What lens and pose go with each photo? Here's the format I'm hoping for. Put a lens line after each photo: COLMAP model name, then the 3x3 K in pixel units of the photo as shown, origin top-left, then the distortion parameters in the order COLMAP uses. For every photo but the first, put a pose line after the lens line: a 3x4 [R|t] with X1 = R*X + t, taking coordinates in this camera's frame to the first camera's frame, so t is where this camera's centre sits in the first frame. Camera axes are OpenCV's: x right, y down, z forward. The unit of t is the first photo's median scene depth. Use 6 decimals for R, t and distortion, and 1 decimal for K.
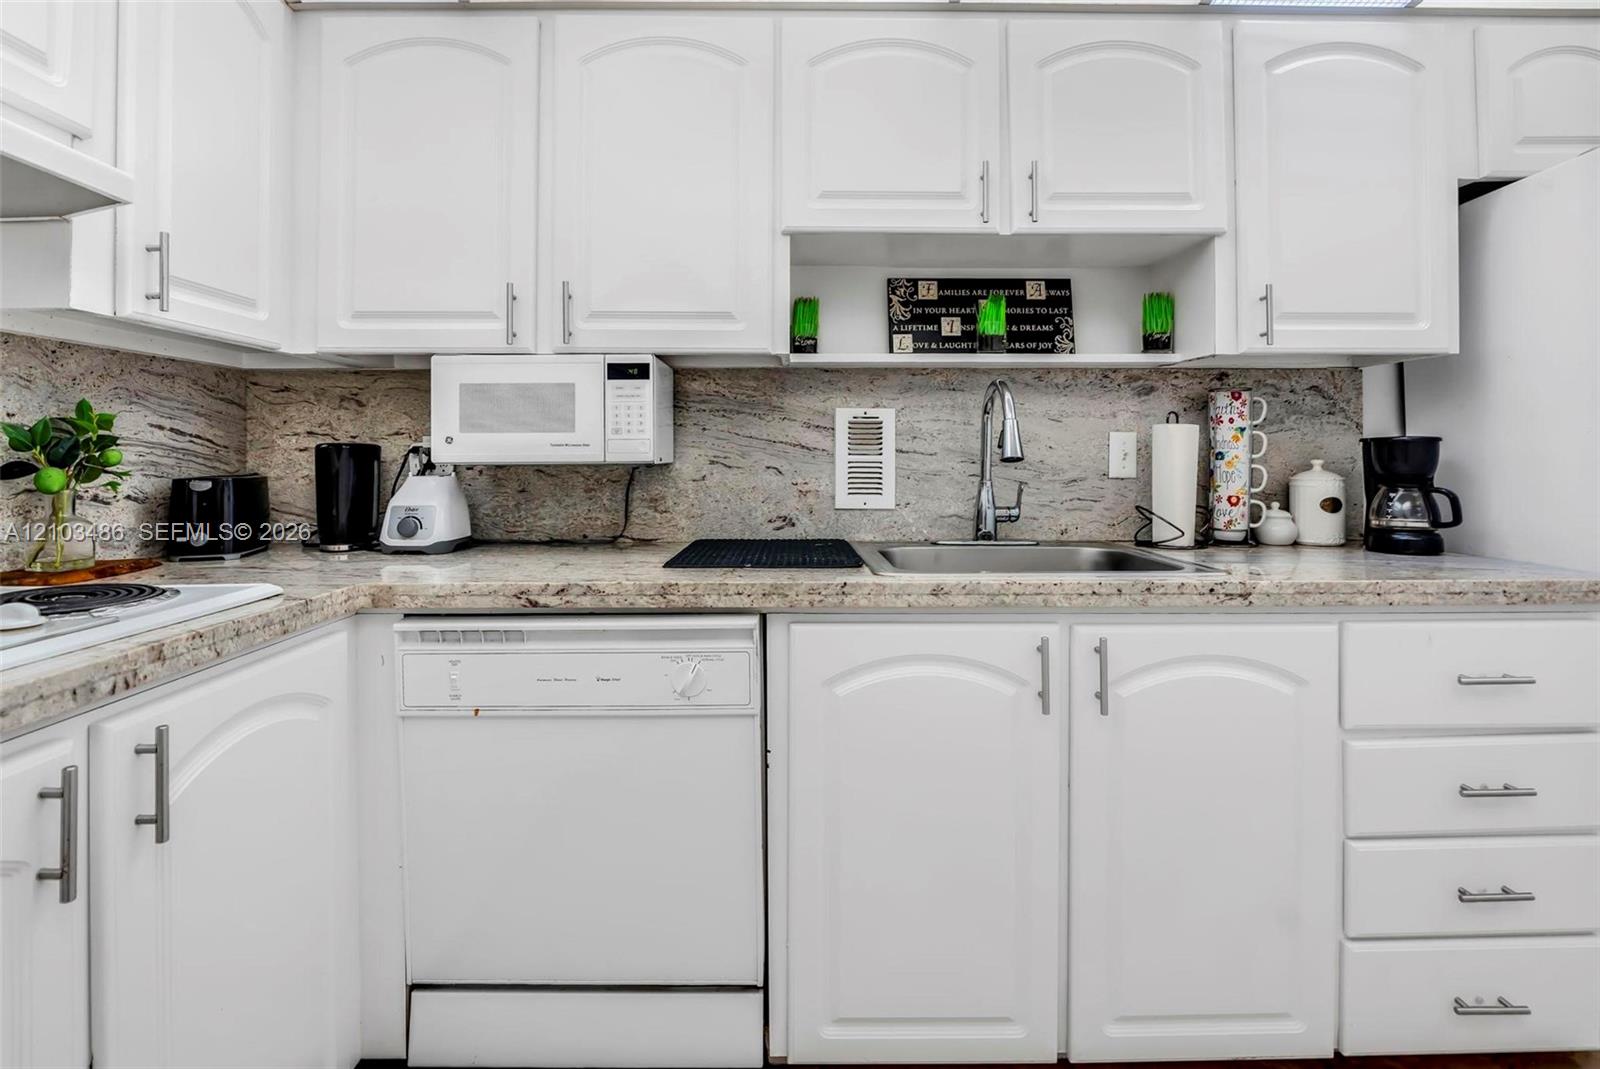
lens RADIAL K [[778.2, 0, 800.0], [0, 778.2, 452.0], [0, 0, 1]] dist [-0.003336, -0.000261]
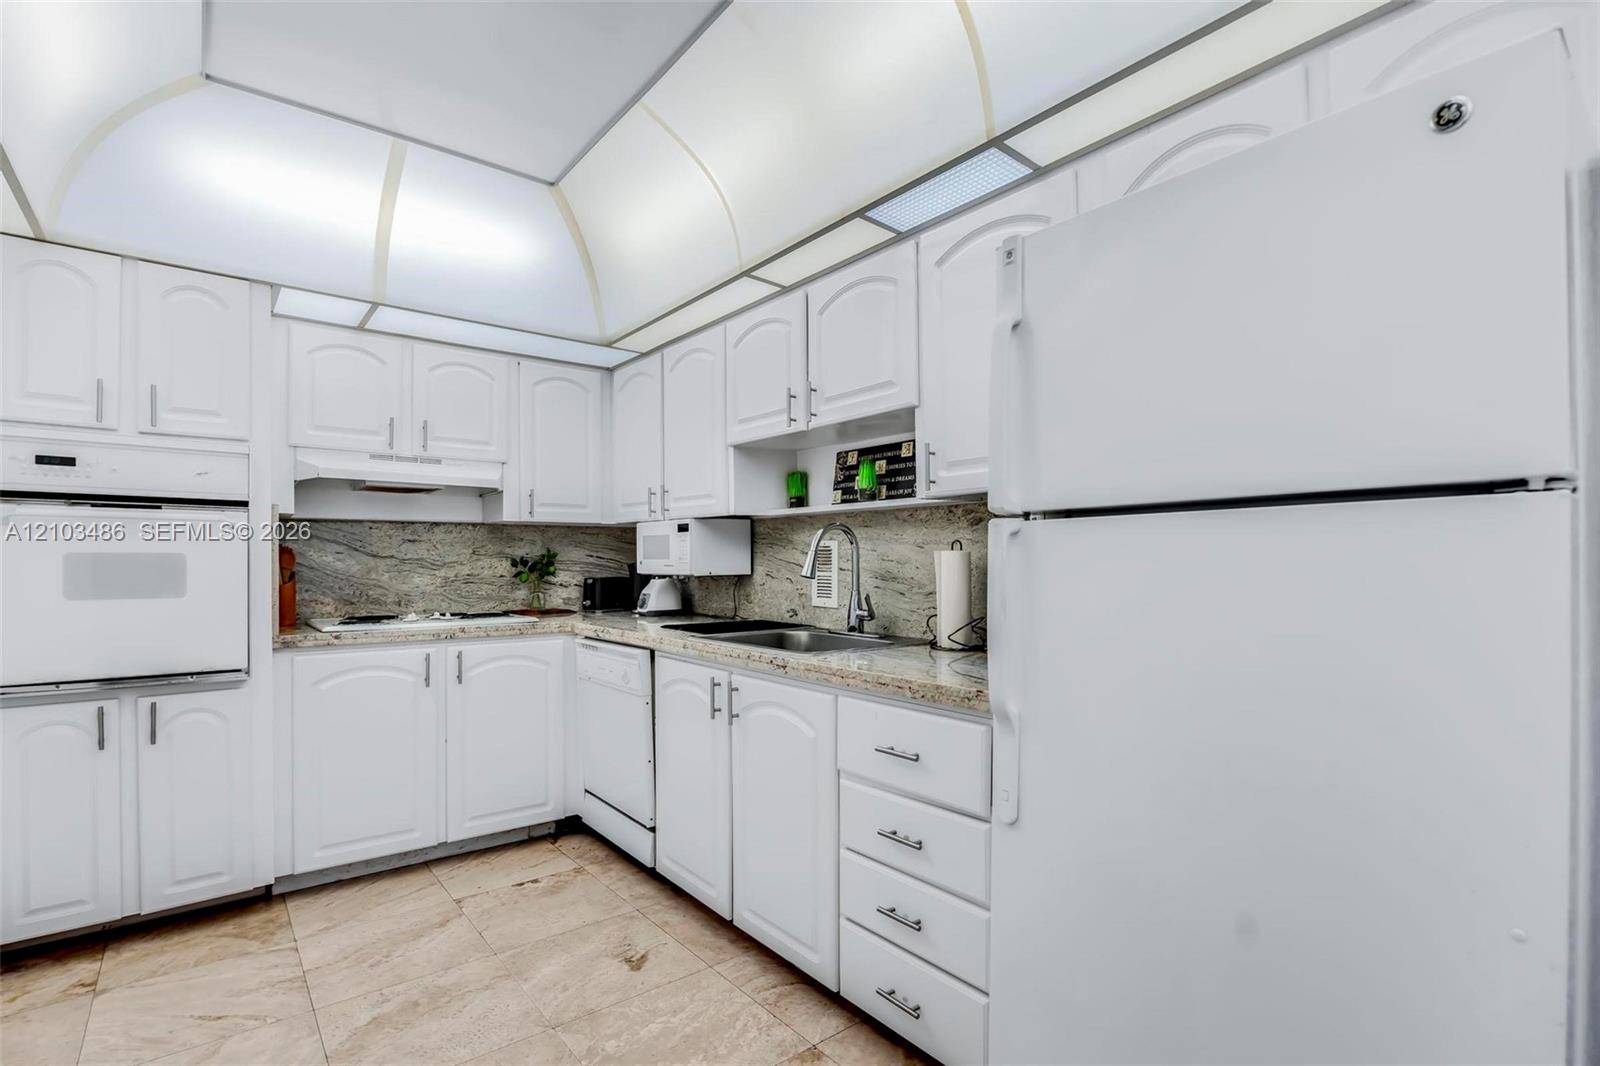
lens RADIAL K [[744.4, 0, 827.1], [0, 744.4, 577.5], [0, 0, 1]] dist [-0.002576, -0.000359]
pose [[0.638387, 0.020595, -0.769440, 1.233311], [0.001281, 0.999612, 0.027819, -0.025383], [0.769714, -0.018745, 0.638113, 0.080629]]
